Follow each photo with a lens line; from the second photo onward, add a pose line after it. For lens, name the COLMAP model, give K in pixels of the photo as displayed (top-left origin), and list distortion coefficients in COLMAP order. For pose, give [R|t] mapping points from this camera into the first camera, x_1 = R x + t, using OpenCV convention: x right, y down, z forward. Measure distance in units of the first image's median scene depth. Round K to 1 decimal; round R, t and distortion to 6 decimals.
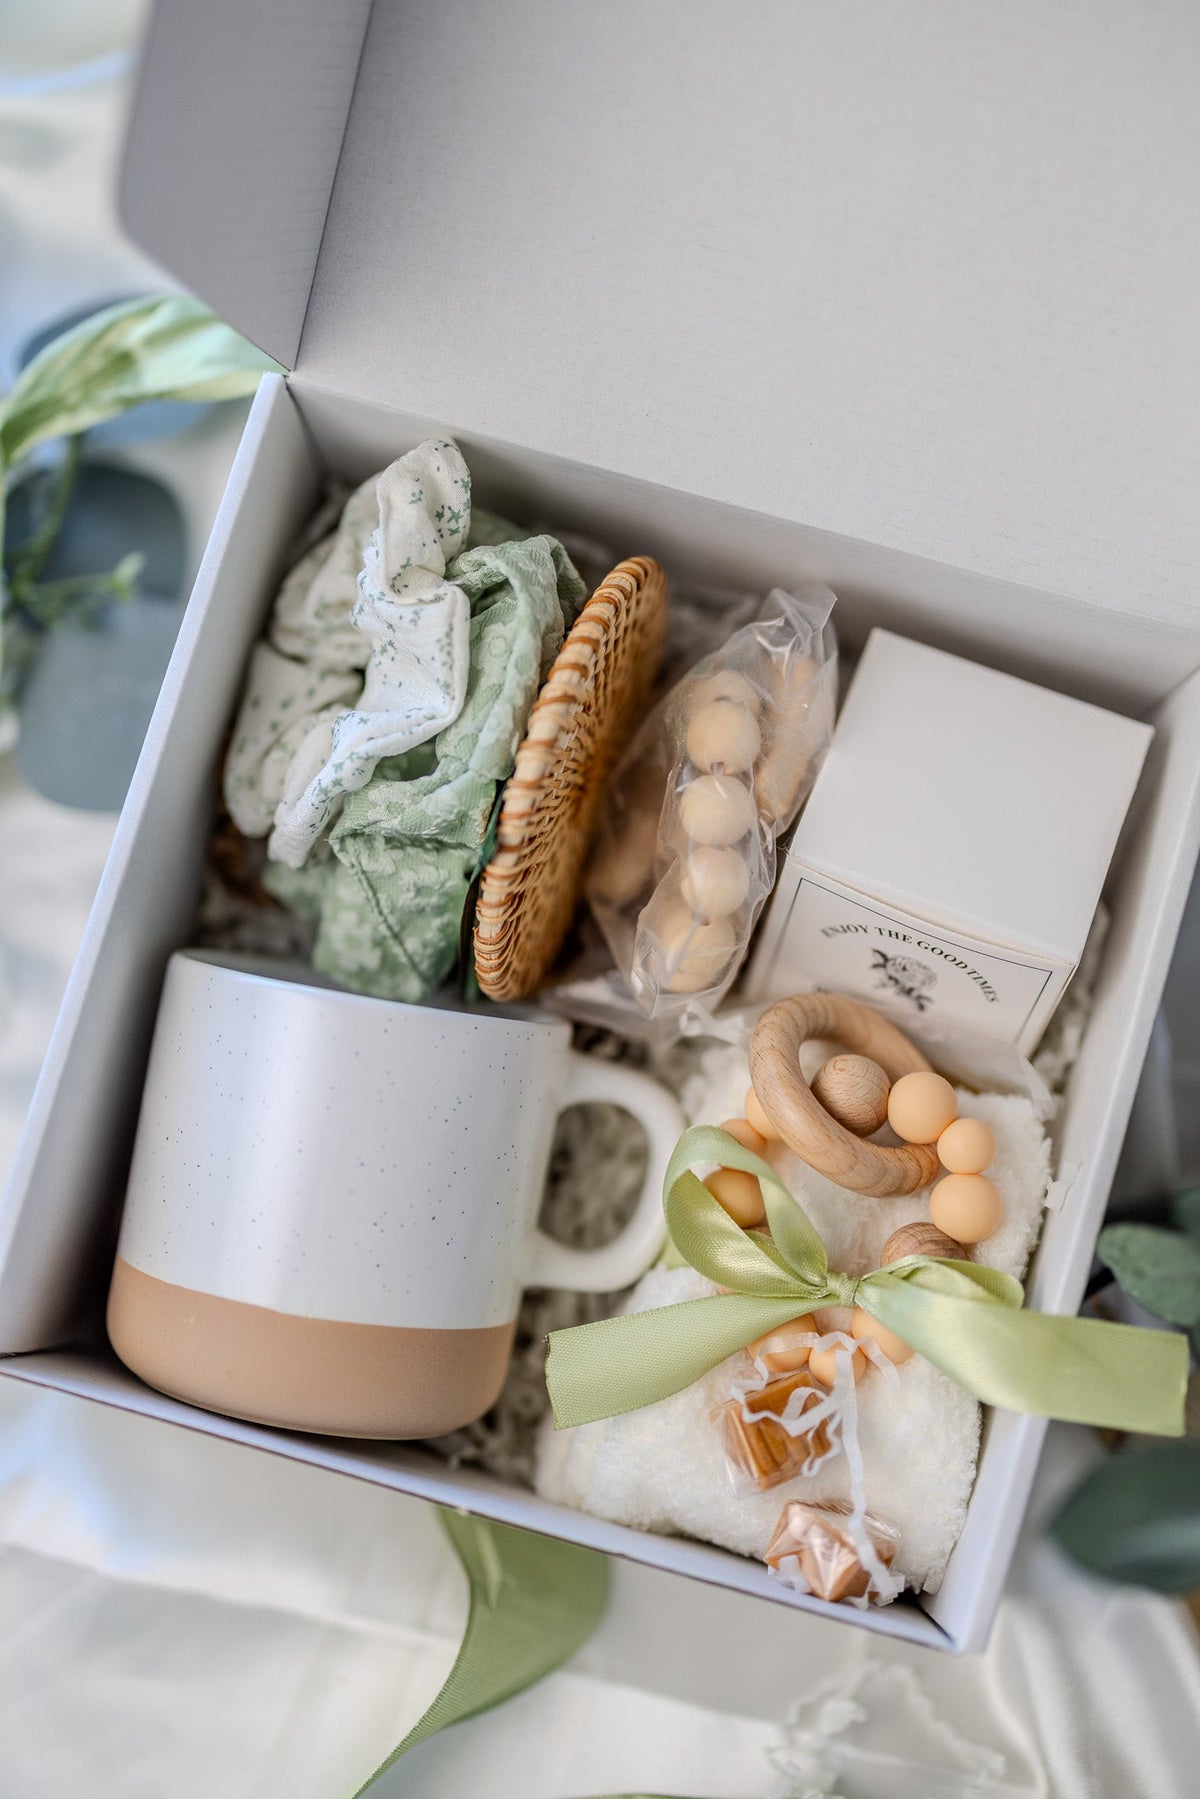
lens RADIAL K [[2878.1, 0, 600.0], [0, 2878.1, 899.5], [0, 0, 1]] dist [0.059499, -0.056443]
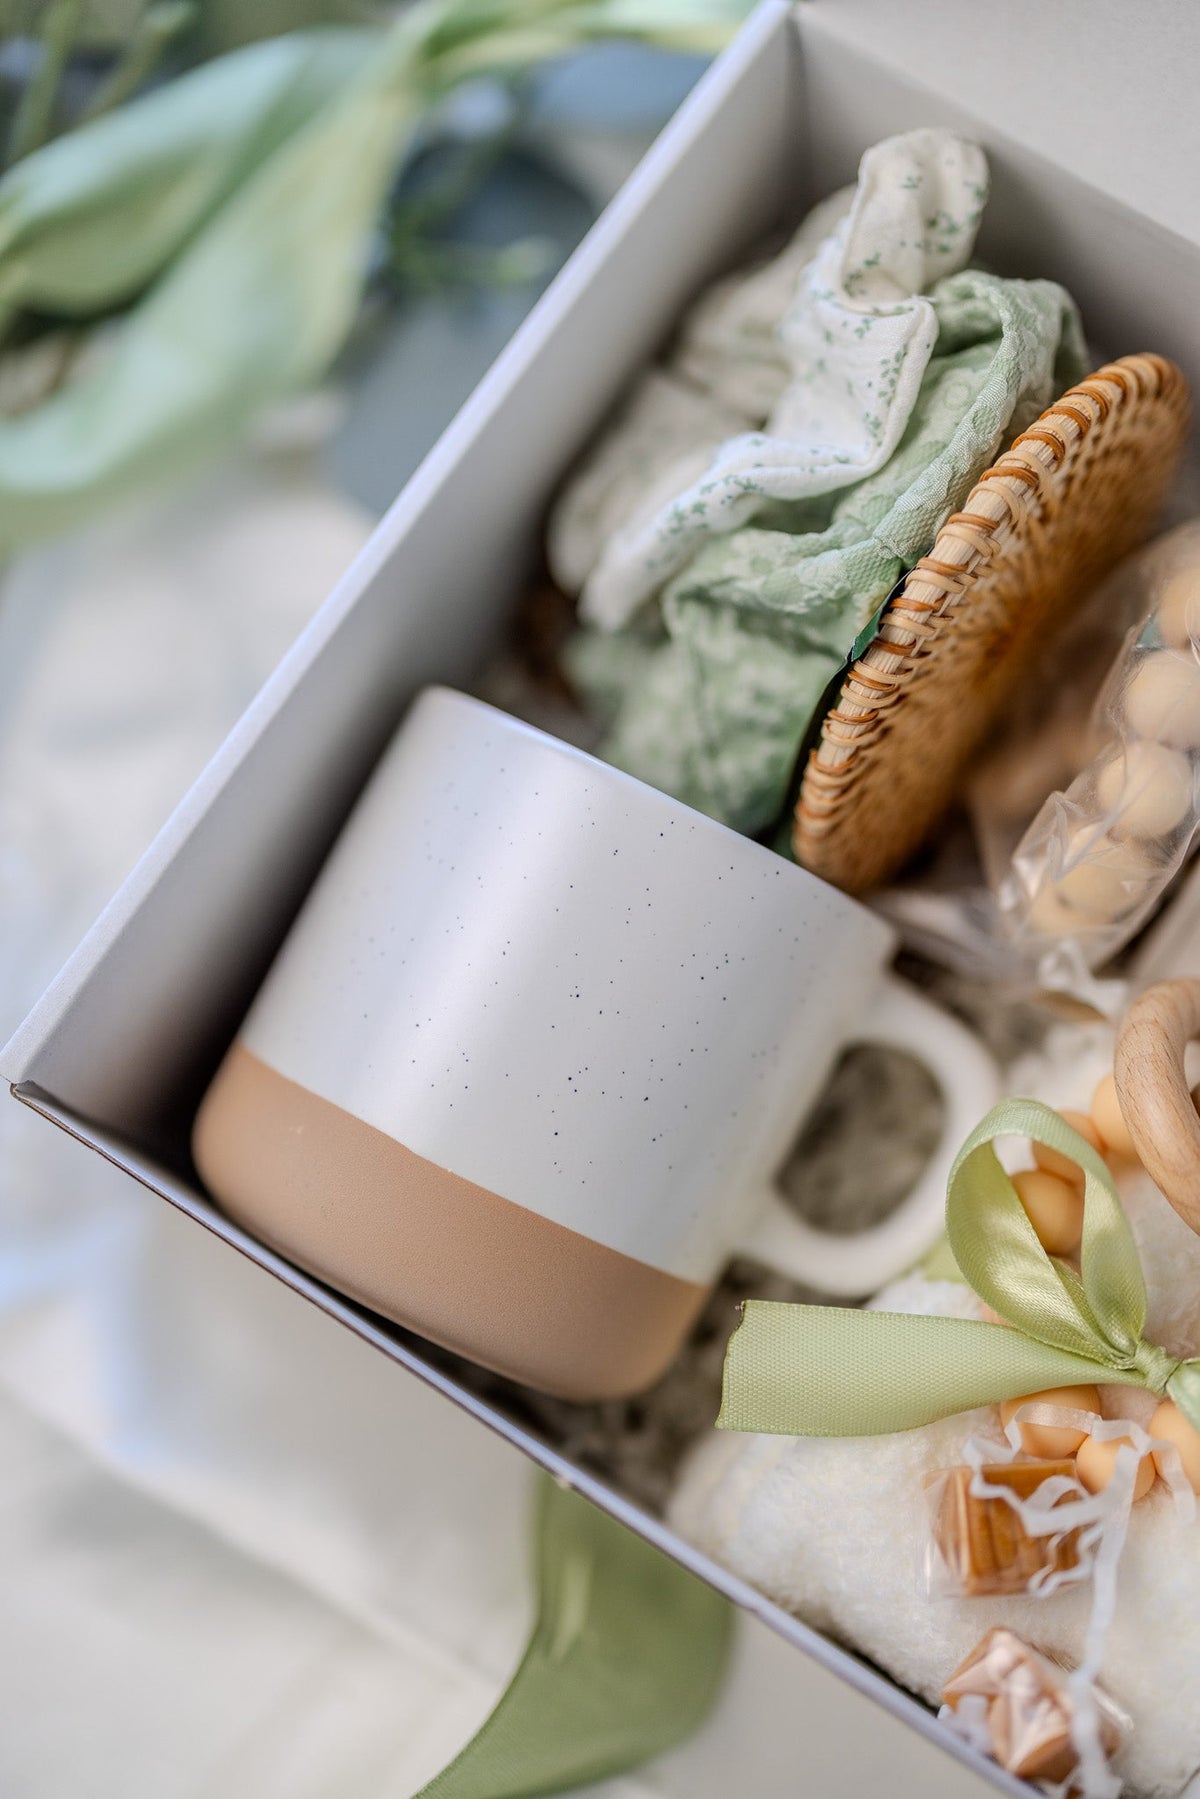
lens RADIAL K [[2878.1, 0, 600.0], [0, 2878.1, 899.5], [0, 0, 1]] dist [0.059499, -0.056443]
pose [[0.947419, 0.292925, -0.128812, 0.011576], [-0.303287, 0.950360, -0.069526, 0.116672], [0.102052, 0.104937, 0.989229, 0.258643]]
